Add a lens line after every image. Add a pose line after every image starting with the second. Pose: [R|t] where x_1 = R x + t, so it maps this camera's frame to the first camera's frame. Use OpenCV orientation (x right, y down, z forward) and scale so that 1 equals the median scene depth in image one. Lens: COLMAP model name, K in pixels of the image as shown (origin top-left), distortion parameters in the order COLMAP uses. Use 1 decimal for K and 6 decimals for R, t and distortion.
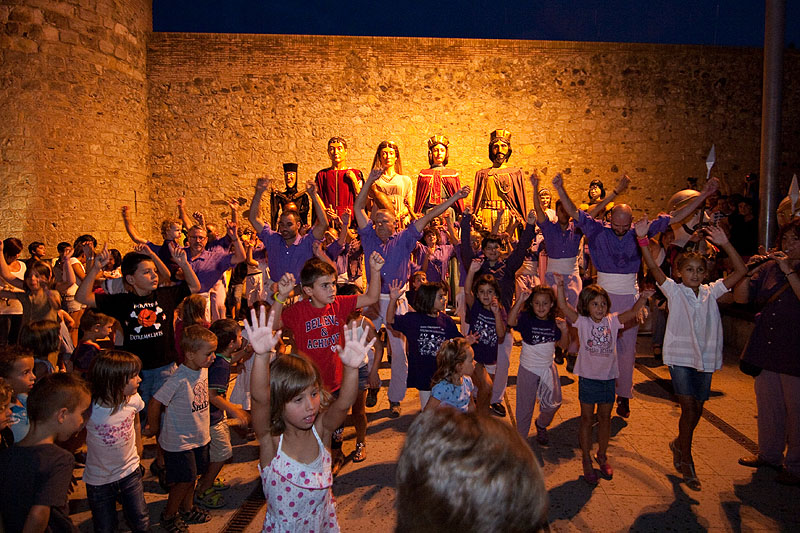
lens RADIAL K [[472.4, 0, 401.6], [0, 472.4, 266.5], [0, 0, 1]] dist [-0.003606, -0.013115]
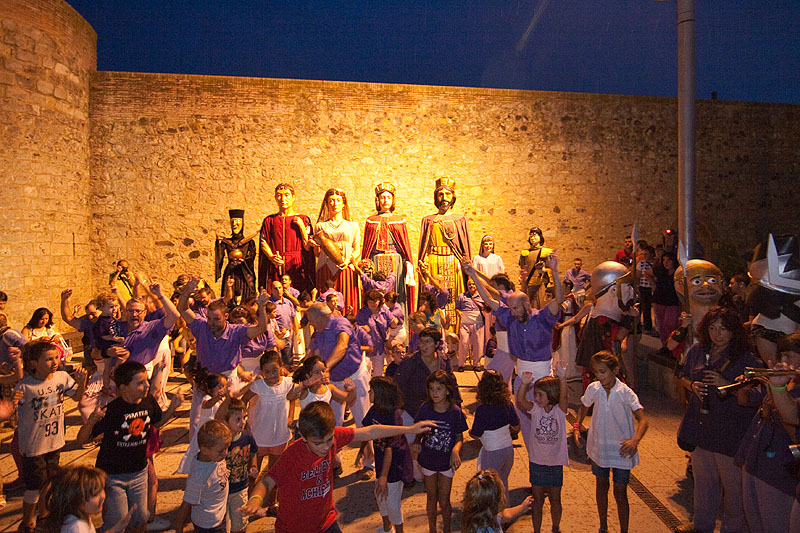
lens RADIAL K [[472.4, 0, 401.6], [0, 472.4, 266.5], [0, 0, 1]] dist [-0.003606, -0.013115]
pose [[0.996338, -0.006725, 0.085232, 0.018838], [0.010976, 0.998714, -0.049505, -0.034213], [-0.084790, 0.050259, 0.995130, -0.008734]]
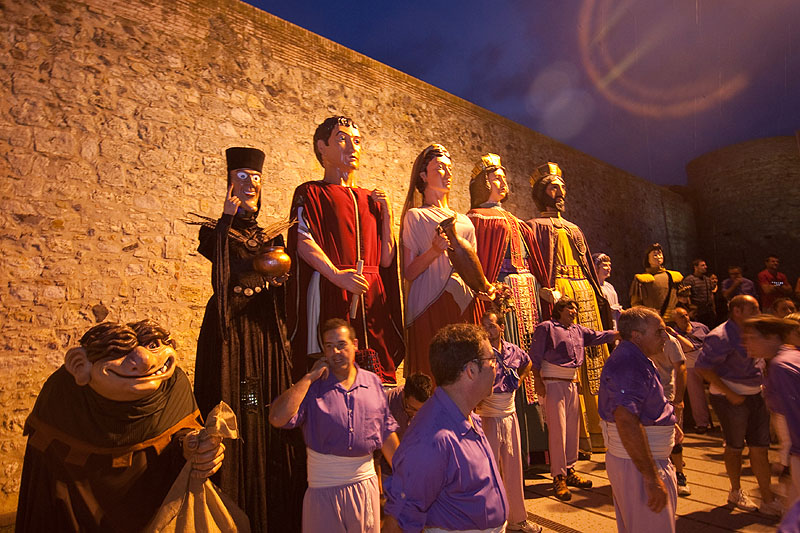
lens RADIAL K [[472.4, 0, 401.6], [0, 472.4, 266.5], [0, 0, 1]] dist [-0.003606, -0.013115]
pose [[0.767333, 0.040471, 0.639971, -0.288269], [0.097702, 0.978976, -0.179055, -0.033692], [-0.633763, 0.199921, 0.747246, 0.493097]]
